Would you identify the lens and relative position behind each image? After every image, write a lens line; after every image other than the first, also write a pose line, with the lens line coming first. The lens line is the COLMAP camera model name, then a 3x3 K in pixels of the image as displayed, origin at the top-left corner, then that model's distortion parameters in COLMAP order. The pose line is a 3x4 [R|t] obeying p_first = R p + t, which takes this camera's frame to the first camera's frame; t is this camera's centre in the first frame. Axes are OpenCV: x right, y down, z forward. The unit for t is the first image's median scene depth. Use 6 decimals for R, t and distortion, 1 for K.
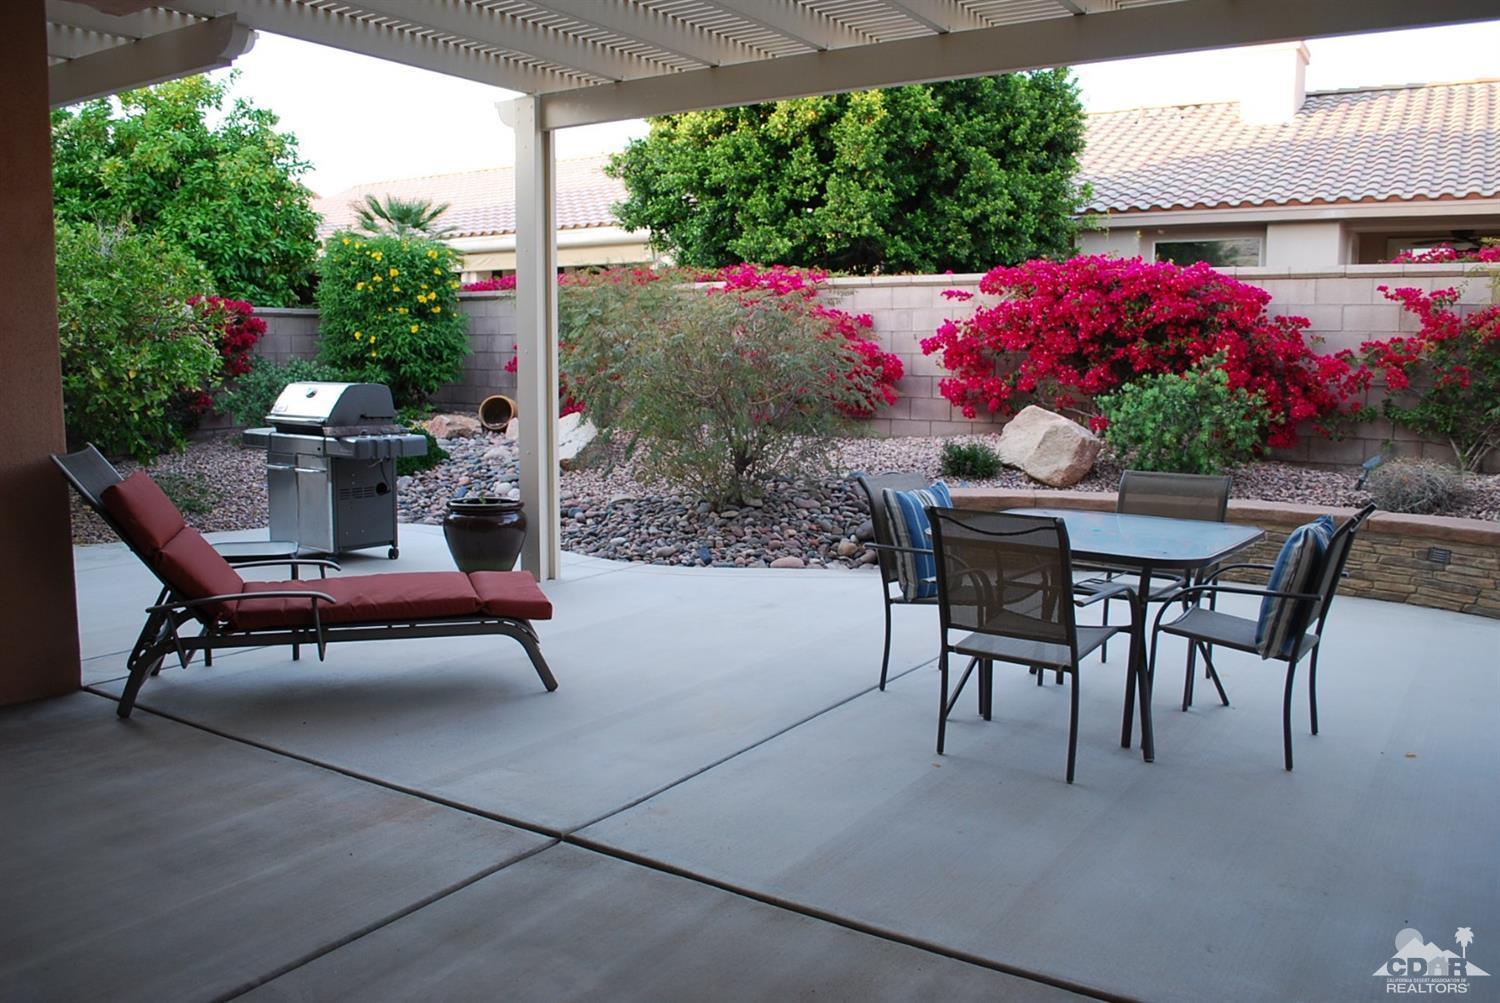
lens RADIAL K [[1182.6, 0, 746.6], [0, 1182.6, 492.2], [0, 0, 1]] dist [-0.084560, 0.012740]
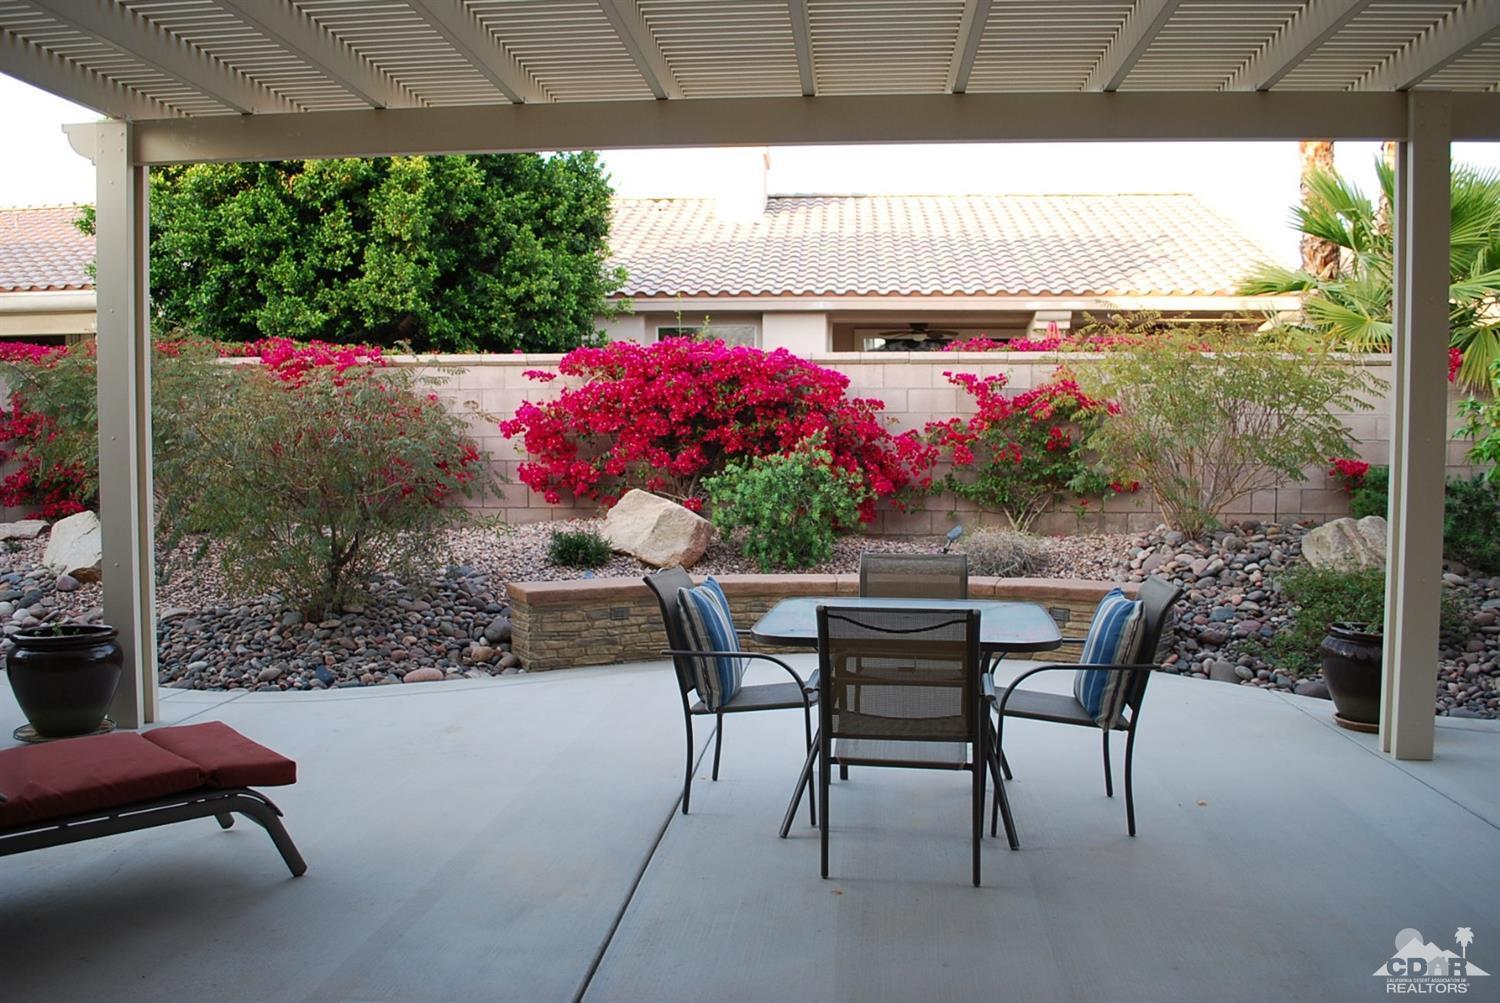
lens RADIAL K [[1182.6, 0, 746.6], [0, 1182.6, 492.2], [0, 0, 1]] dist [-0.084560, 0.012740]
pose [[0.883963, -0.025501, 0.466860, -0.122252], [0.057523, 0.996857, -0.054465, -0.011393], [-0.464004, 0.075000, 0.882652, 0.084599]]
